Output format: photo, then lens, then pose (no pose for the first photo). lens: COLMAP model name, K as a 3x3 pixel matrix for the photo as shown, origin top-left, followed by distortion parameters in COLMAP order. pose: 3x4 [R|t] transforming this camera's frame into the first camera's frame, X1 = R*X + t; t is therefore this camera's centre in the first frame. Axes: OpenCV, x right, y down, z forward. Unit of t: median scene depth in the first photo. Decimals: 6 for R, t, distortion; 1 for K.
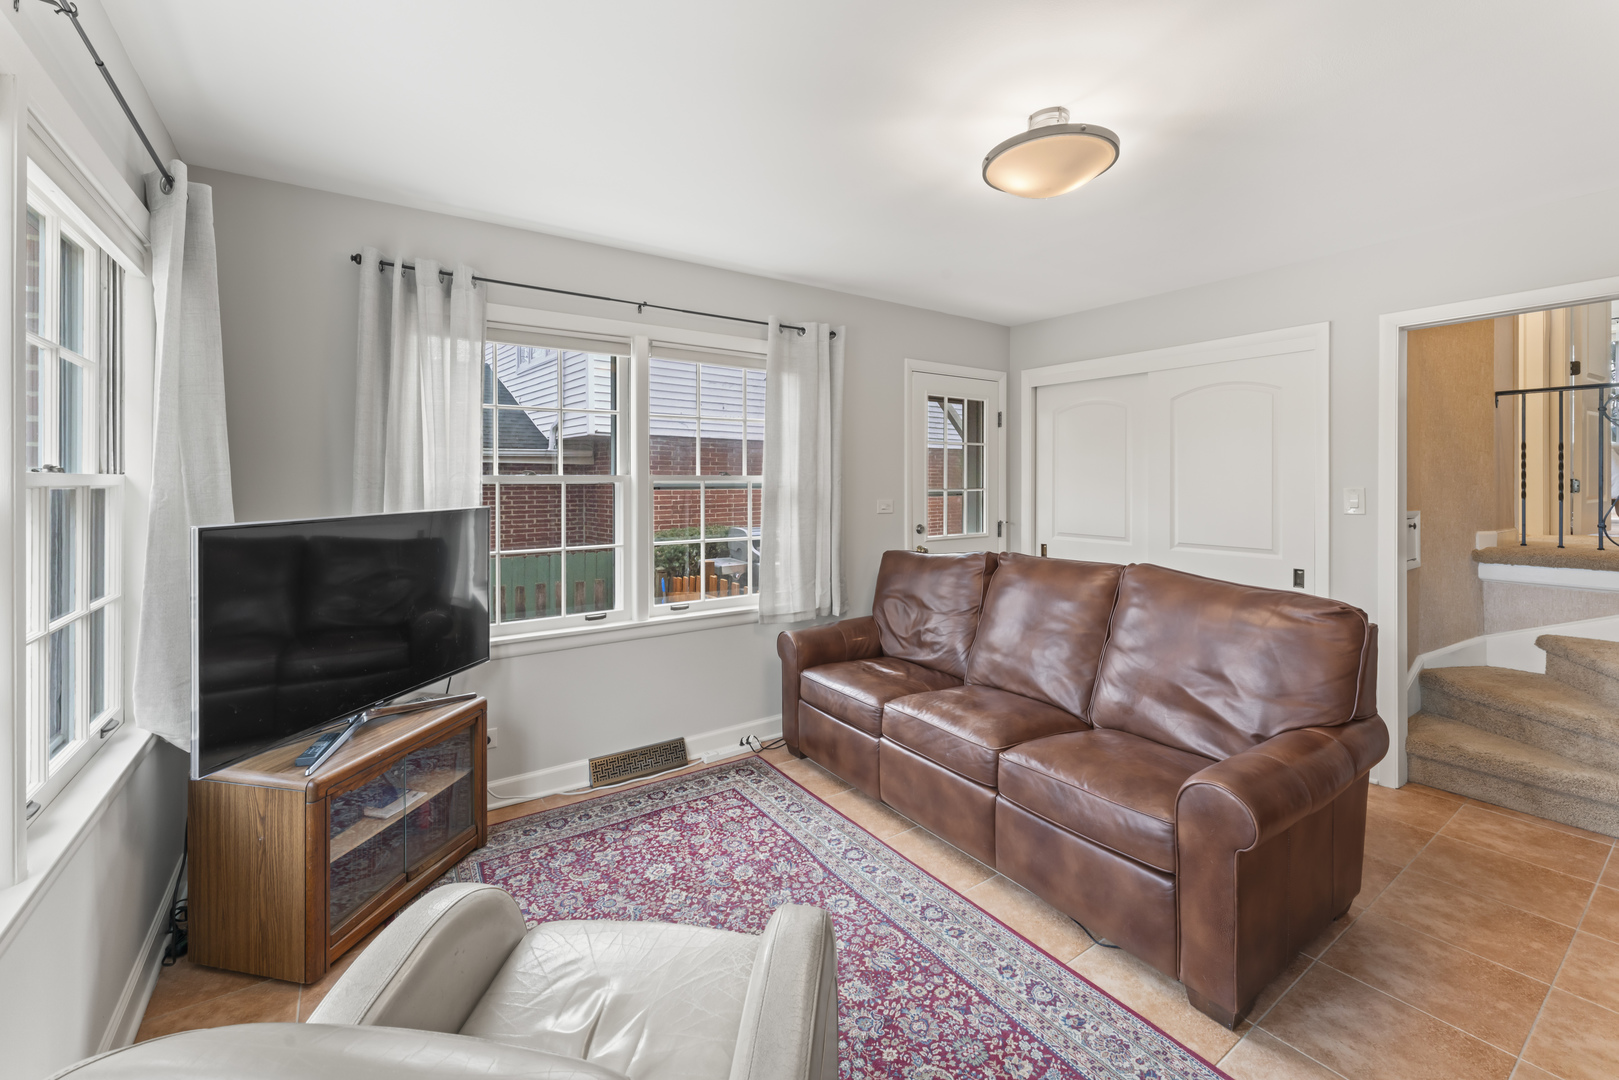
lens RADIAL K [[683.6, 0, 809.7], [0, 683.6, 481.4], [0, 0, 1]] dist [0.009804, 0.000745]
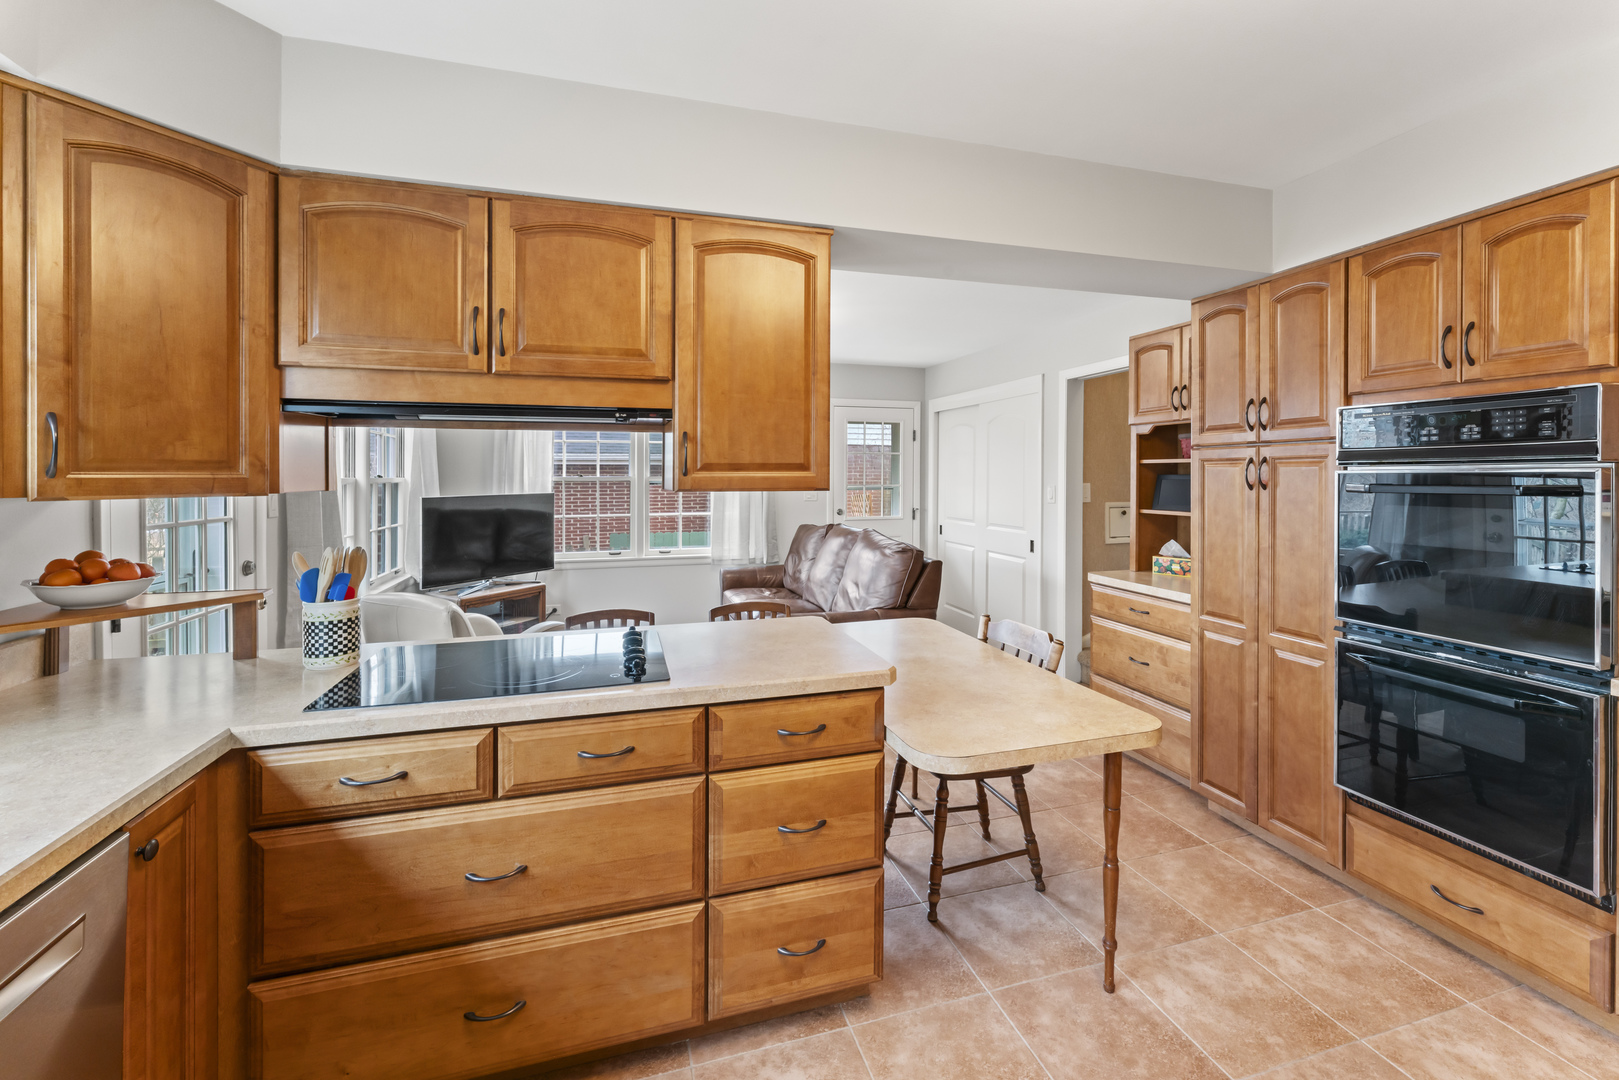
lens RADIAL K [[683.6, 0, 806.0], [0, 683.6, 480.5], [0, 0, 1]] dist [0.009804, 0.000745]
pose [[0.950231, 0.003010, -0.311532, 0.720094], [-0.001591, 0.999987, 0.004811, -0.006820], [0.311542, -0.004076, 0.950224, -0.561925]]
